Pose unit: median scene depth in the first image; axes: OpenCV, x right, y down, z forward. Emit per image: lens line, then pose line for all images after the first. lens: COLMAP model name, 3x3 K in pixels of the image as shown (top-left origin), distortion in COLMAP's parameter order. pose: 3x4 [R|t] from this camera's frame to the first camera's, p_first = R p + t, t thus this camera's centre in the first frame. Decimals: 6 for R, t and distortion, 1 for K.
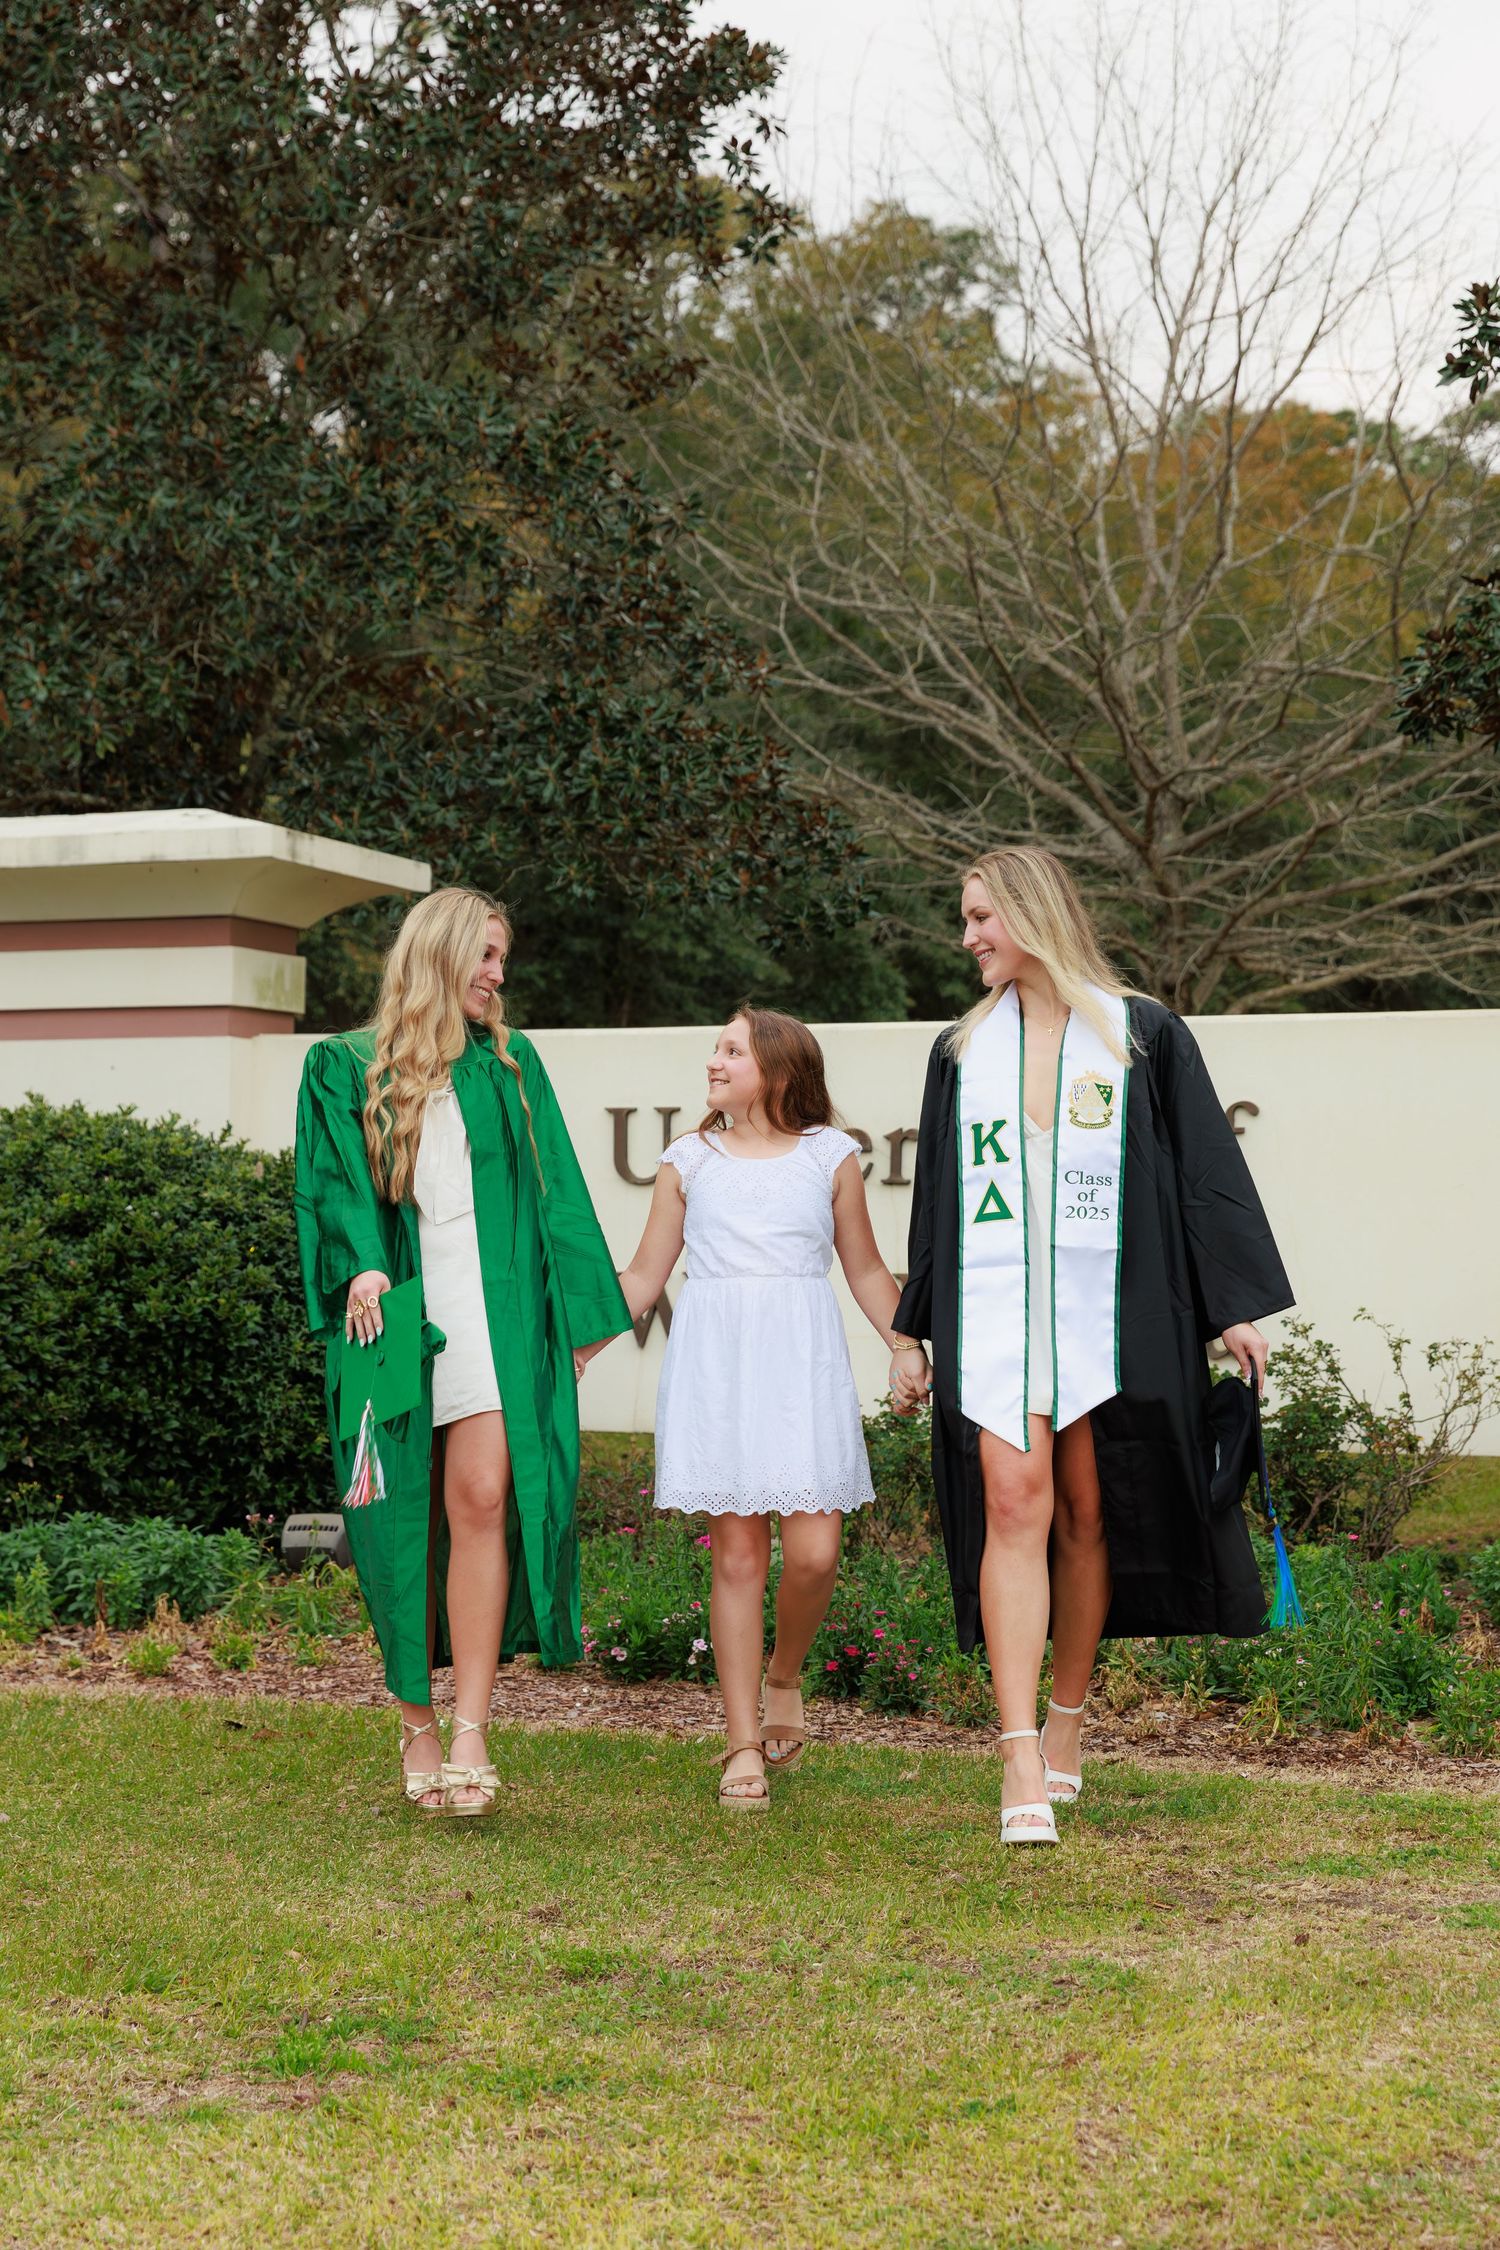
lens RADIAL K [[3541.2, 0, 698.0], [0, 3541.2, 1070.4], [0, 0, 1]] dist [-0.009430, 0.074003]
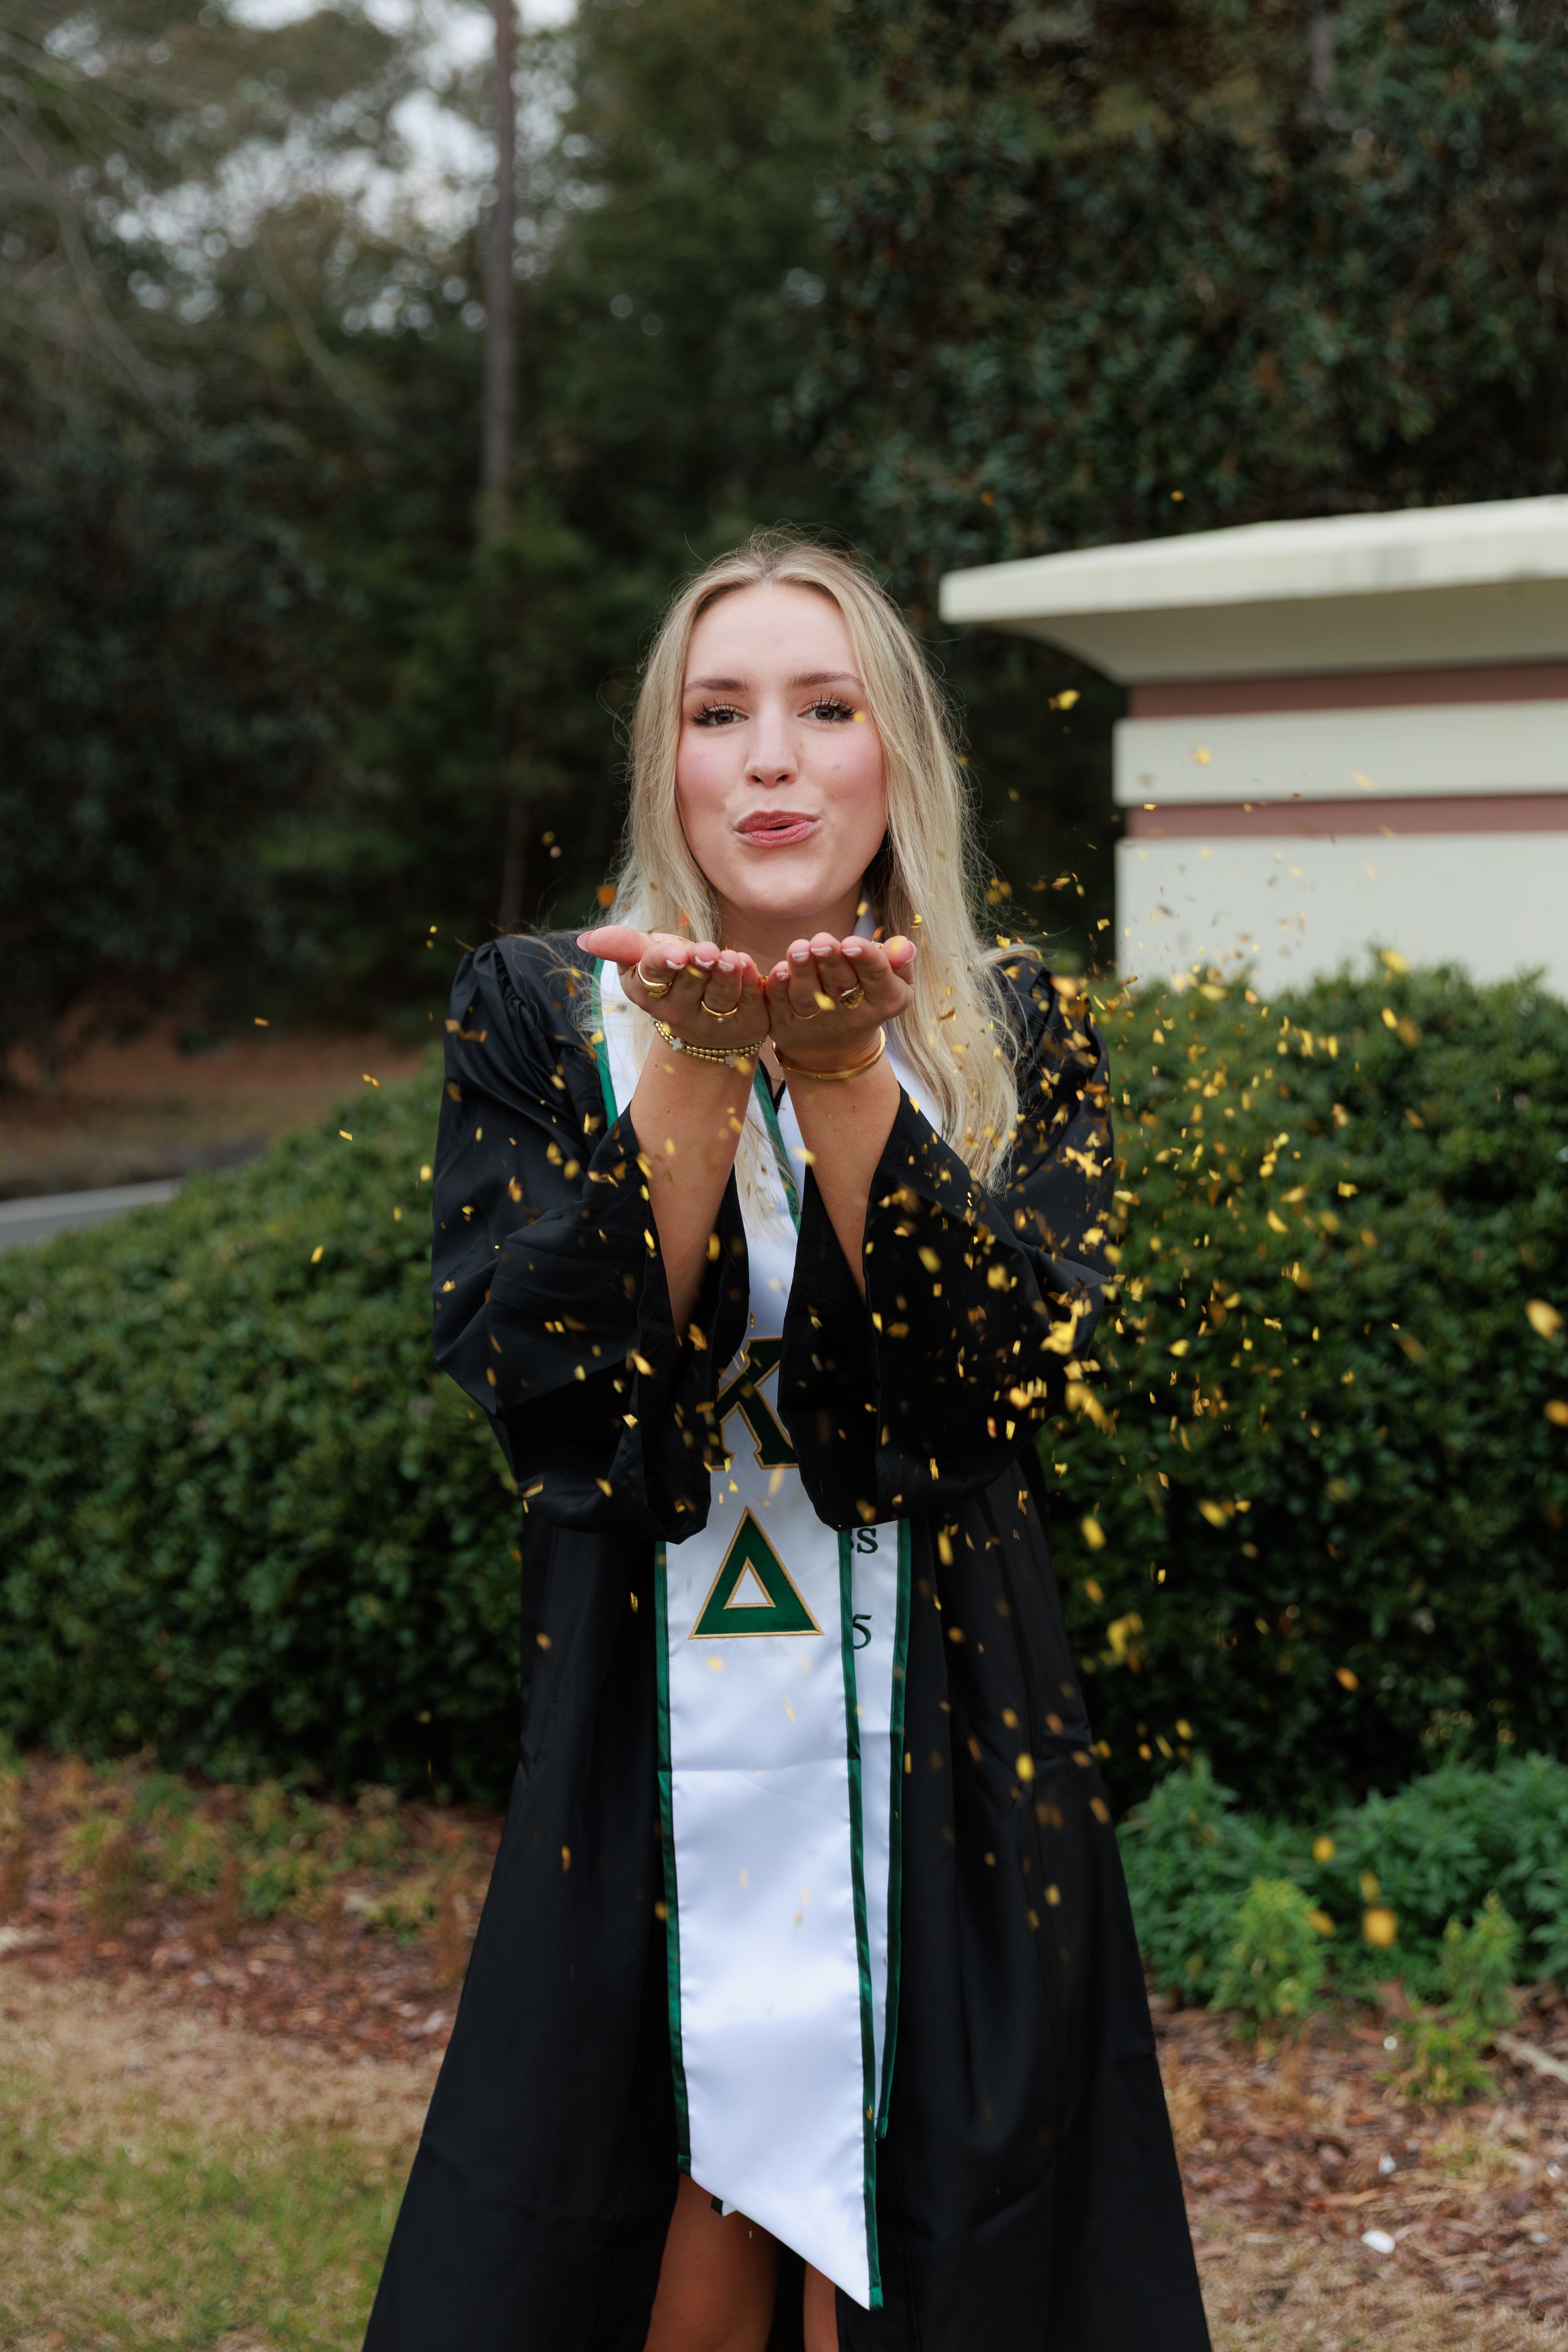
lens RADIAL K [[3027.5, 0, 799.4], [0, 3027.5, 1127.1], [0, 0, 1]] dist [0.010633, 0.025040]
pose [[0.953500, 0.018693, -0.300812, -0.124081], [0.014642, 0.994023, 0.108184, -0.021953], [0.301037, -0.107558, 0.947527, 0.454871]]
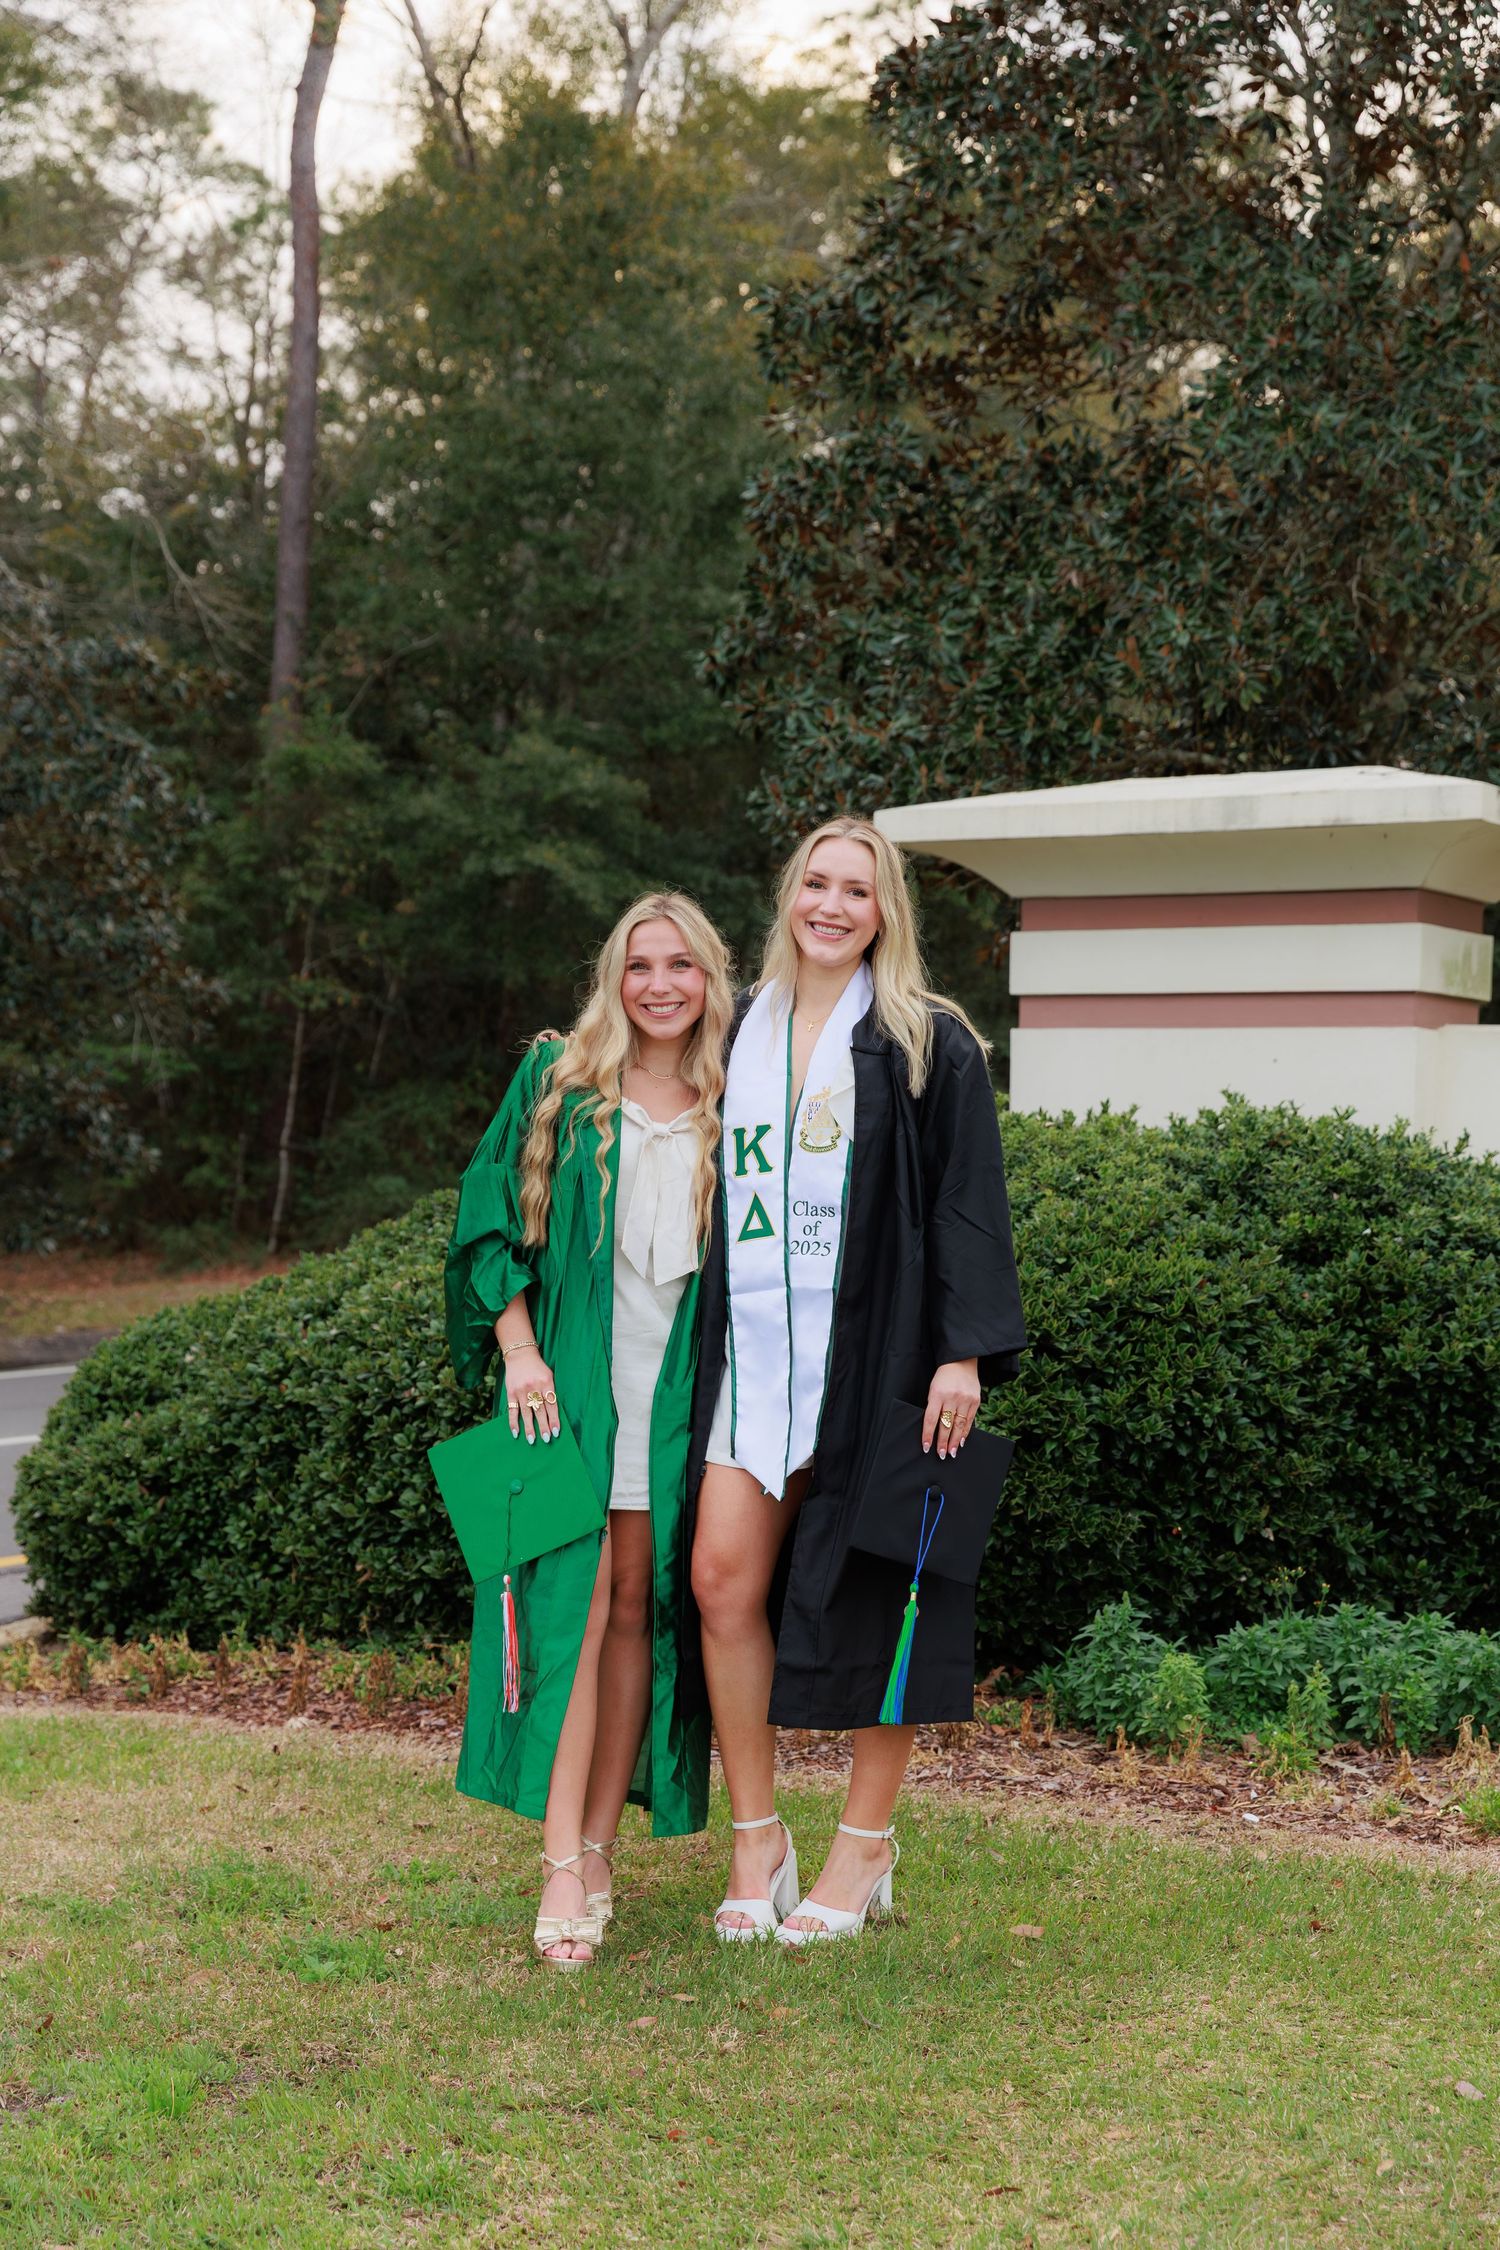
lens RADIAL K [[3434.4, 0, 696.2], [0, 3434.4, 1117.6], [0, 0, 1]] dist [0.011727, -0.114292]
pose [[0.967964, 0.018847, -0.250381, -0.105638], [-0.013701, 0.999658, 0.022280, -0.004247], [0.250716, -0.018136, 0.967891, 0.159011]]
